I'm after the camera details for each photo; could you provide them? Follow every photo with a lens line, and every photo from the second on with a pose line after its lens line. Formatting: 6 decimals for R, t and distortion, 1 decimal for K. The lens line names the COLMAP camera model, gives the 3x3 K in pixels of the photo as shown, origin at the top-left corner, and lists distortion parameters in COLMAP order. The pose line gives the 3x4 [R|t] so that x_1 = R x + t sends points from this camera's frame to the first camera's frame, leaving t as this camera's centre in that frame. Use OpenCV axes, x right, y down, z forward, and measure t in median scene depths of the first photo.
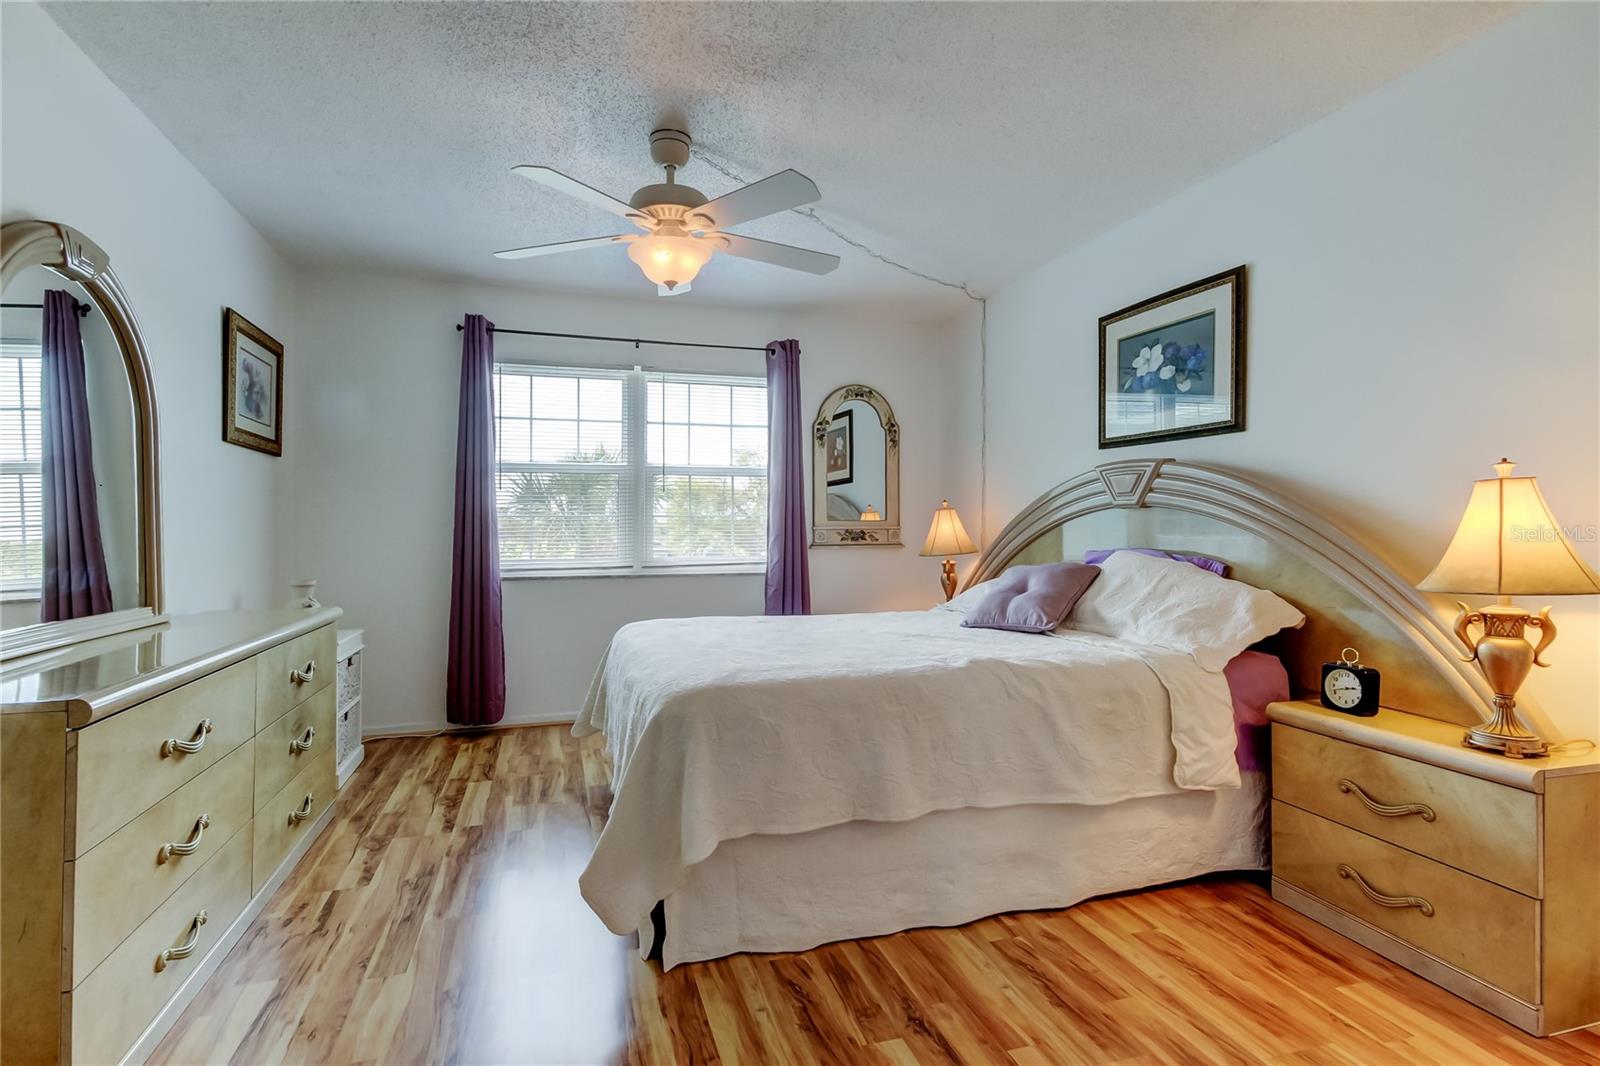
lens RADIAL K [[758.4, 0, 777.0], [0, 758.4, 535.9], [0, 0, 1]] dist [0.026802, -0.005047]
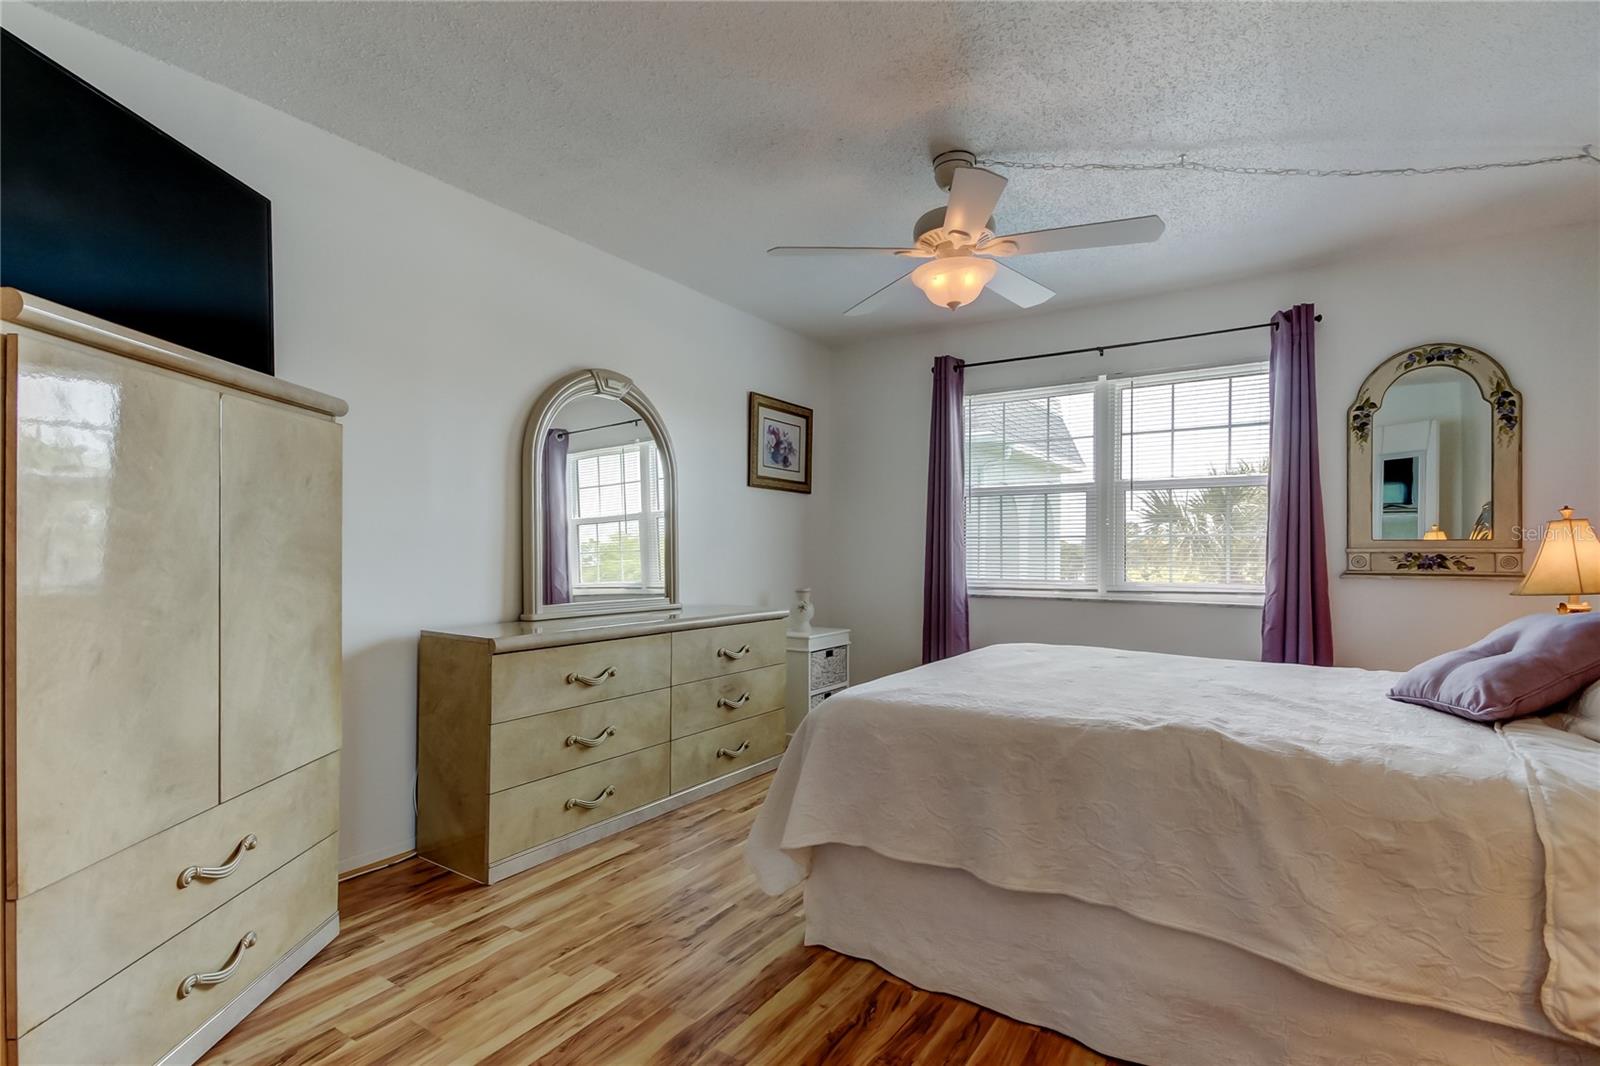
lens RADIAL K [[758.4, 0, 802.5], [0, 758.4, 561.1], [0, 0, 1]] dist [0.026802, -0.005047]
pose [[0.650583, 0.017335, -0.759237, 0.378681], [-0.013370, 0.999846, 0.011372, -0.001751], [0.759318, 0.002753, 0.650714, 0.149183]]
